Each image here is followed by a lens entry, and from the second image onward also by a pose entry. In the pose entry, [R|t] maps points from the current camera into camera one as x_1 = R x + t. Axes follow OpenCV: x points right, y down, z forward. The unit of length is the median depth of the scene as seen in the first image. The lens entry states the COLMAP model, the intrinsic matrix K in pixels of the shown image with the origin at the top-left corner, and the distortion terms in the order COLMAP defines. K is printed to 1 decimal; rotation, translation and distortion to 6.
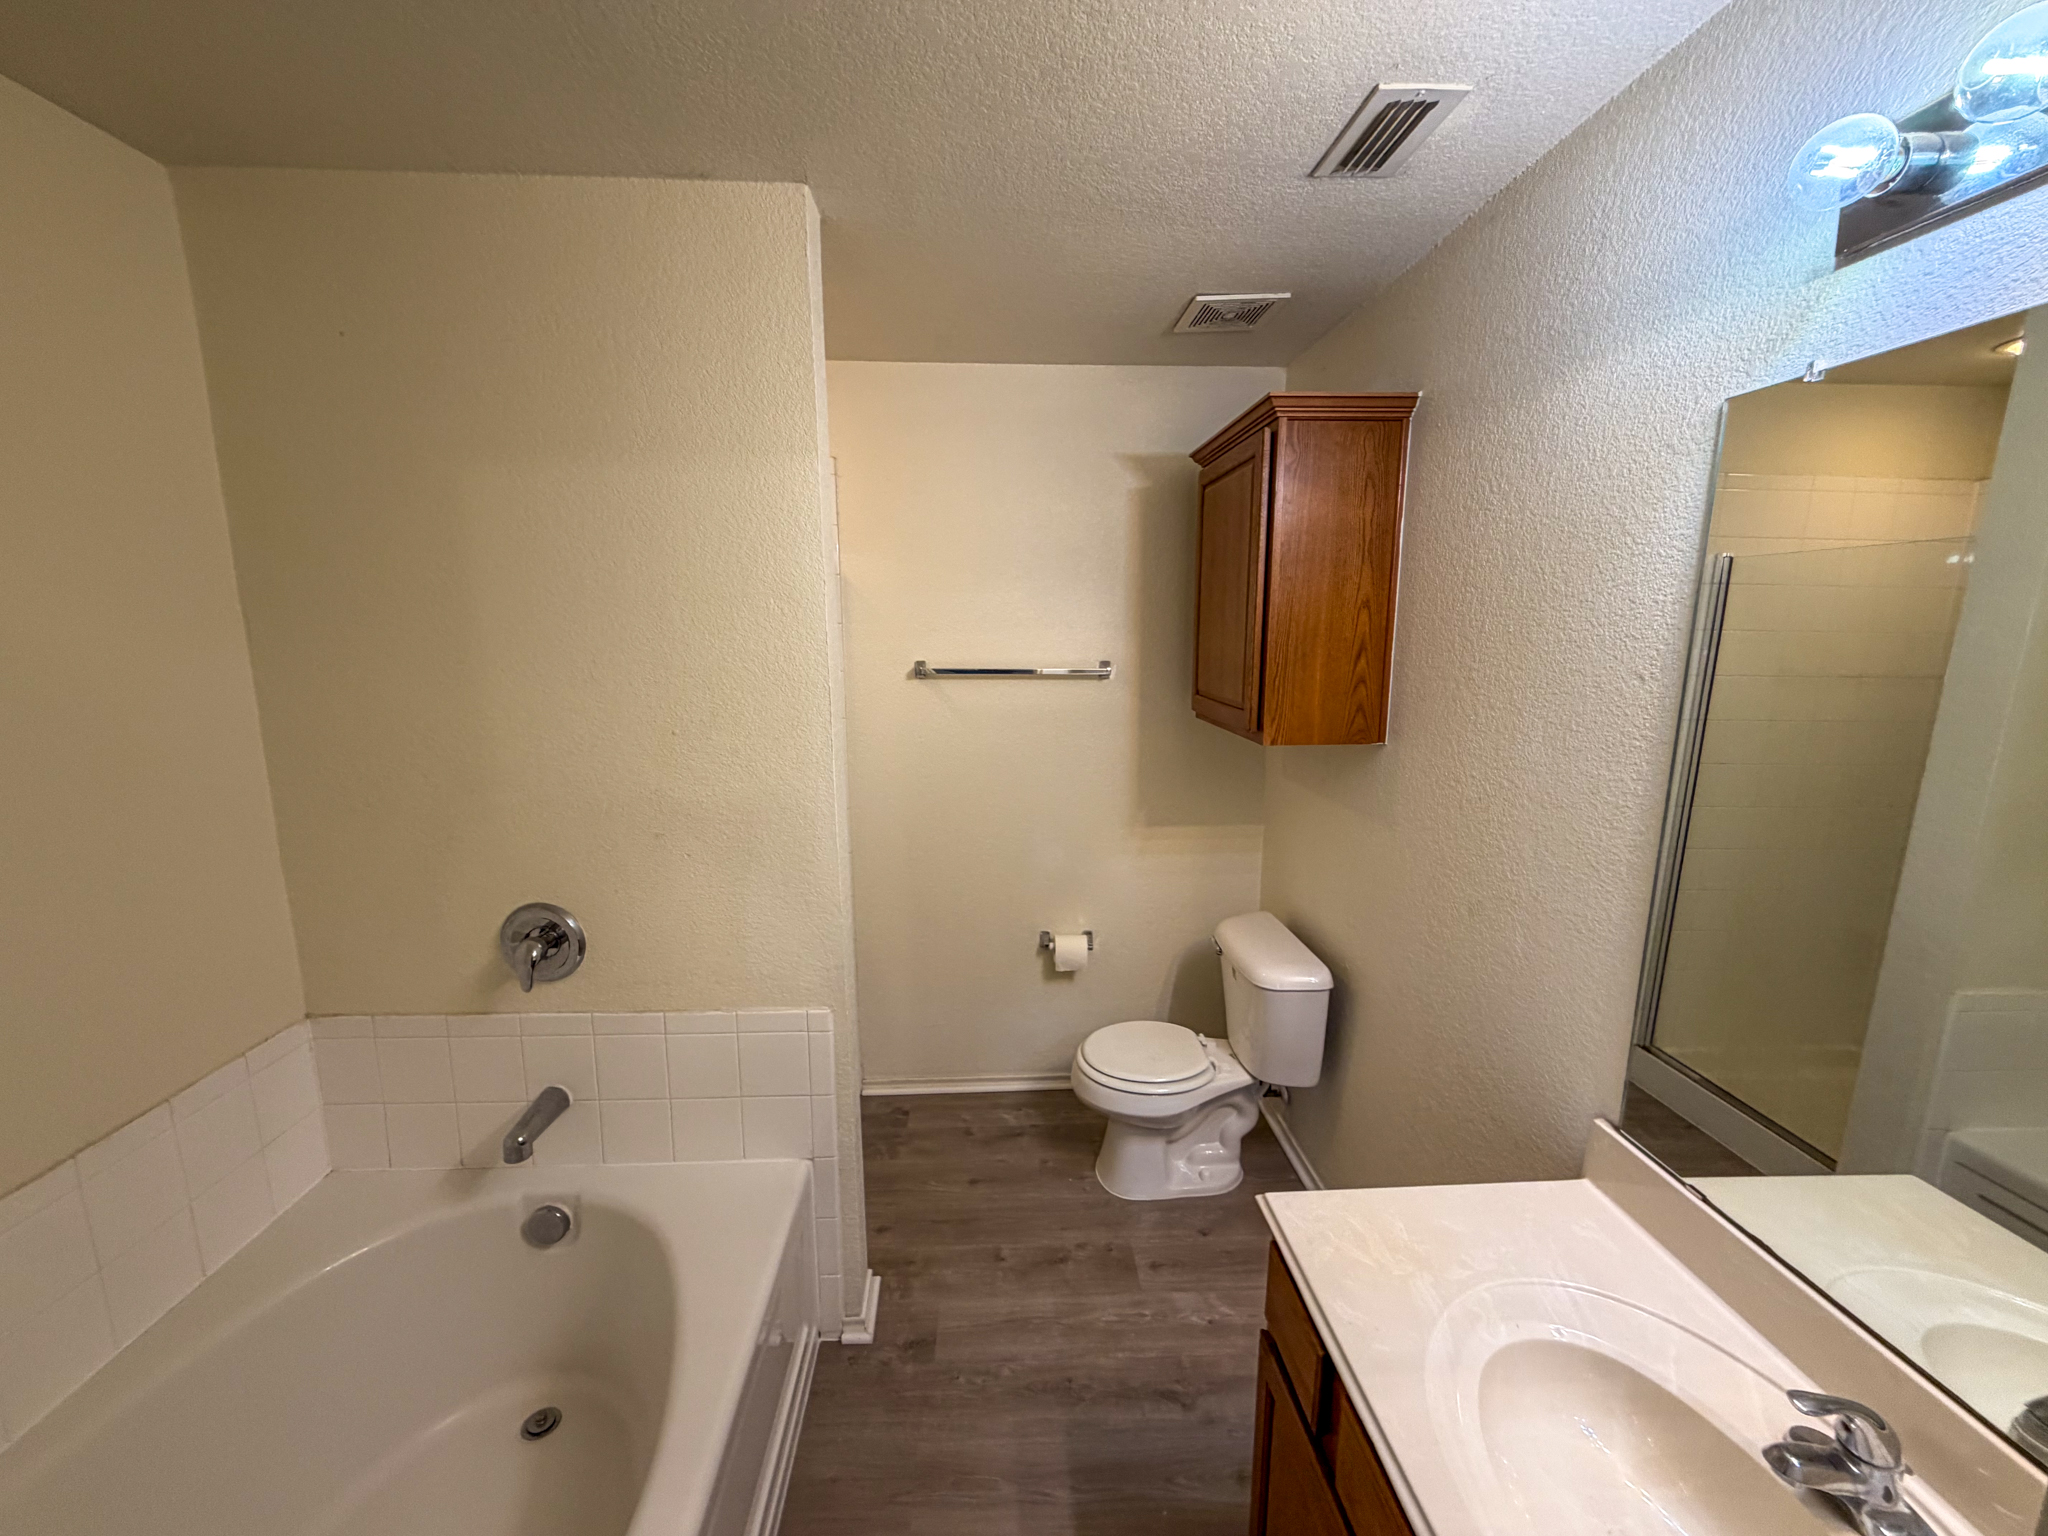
lens RADIAL K [[817.6, 0, 1019.2], [0, 817.6, 768.2], [0, 0, 1]] dist [-0.000354, 0.000374]
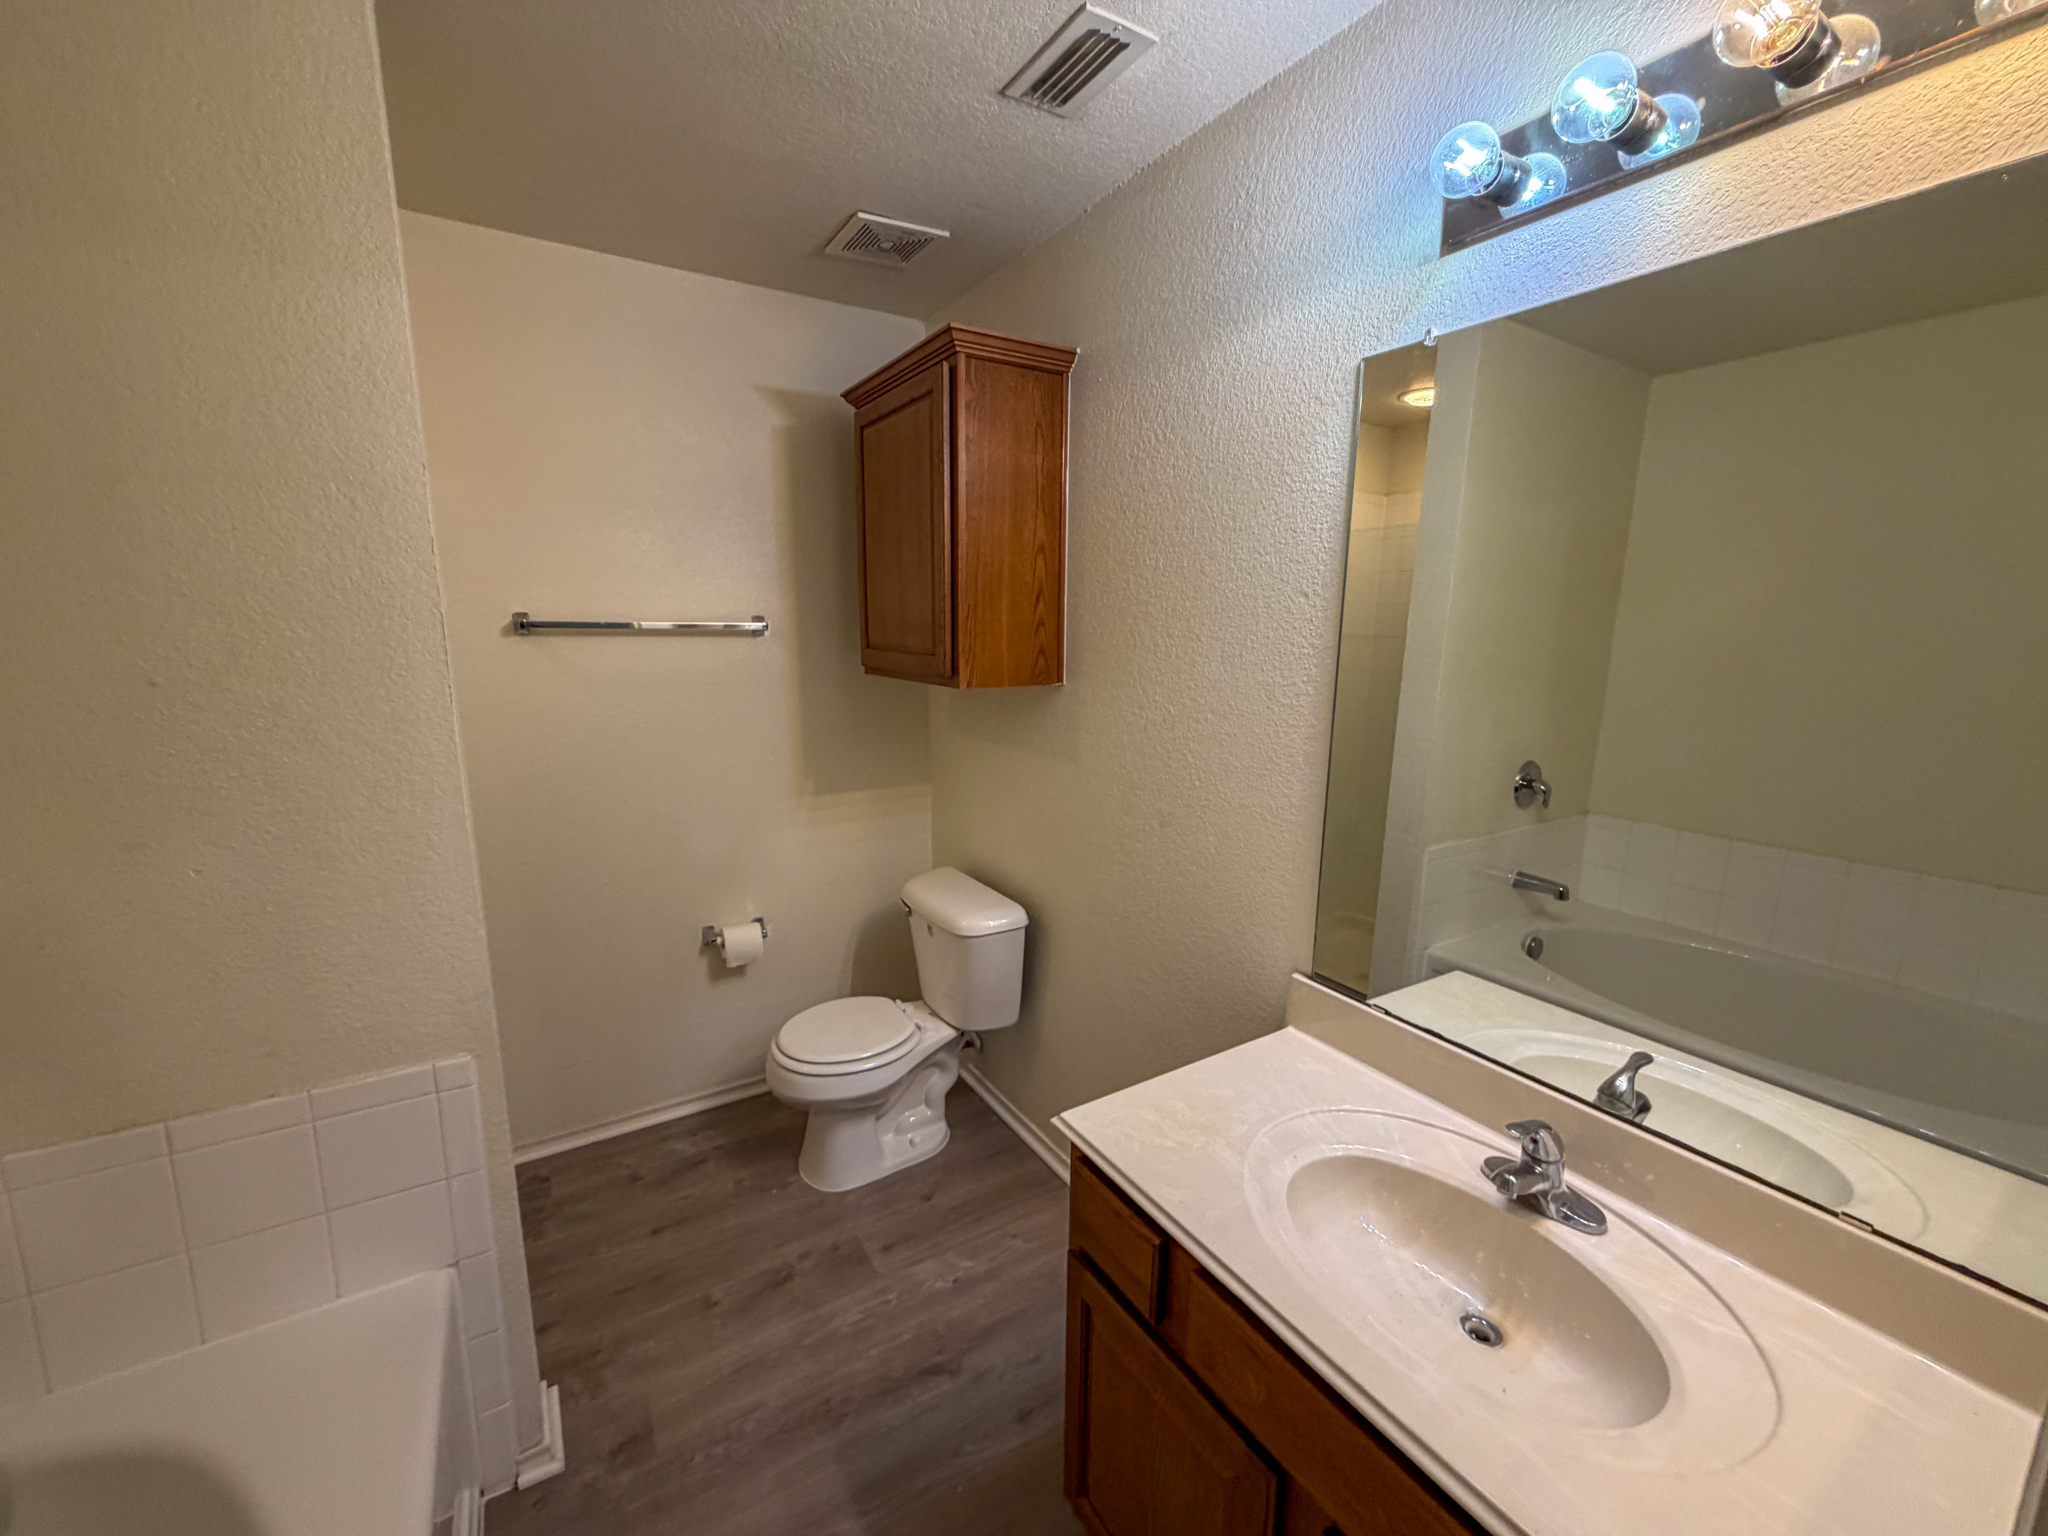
lens RADIAL K [[817.6, 0, 1019.2], [0, 817.6, 768.2], [0, 0, 1]] dist [-0.000354, 0.000374]
pose [[0.876003, -0.076792, 0.476154, -0.121766], [0.074581, 0.996936, 0.023571, 0.052355], [-0.476505, 0.014864, 0.879046, 0.101880]]
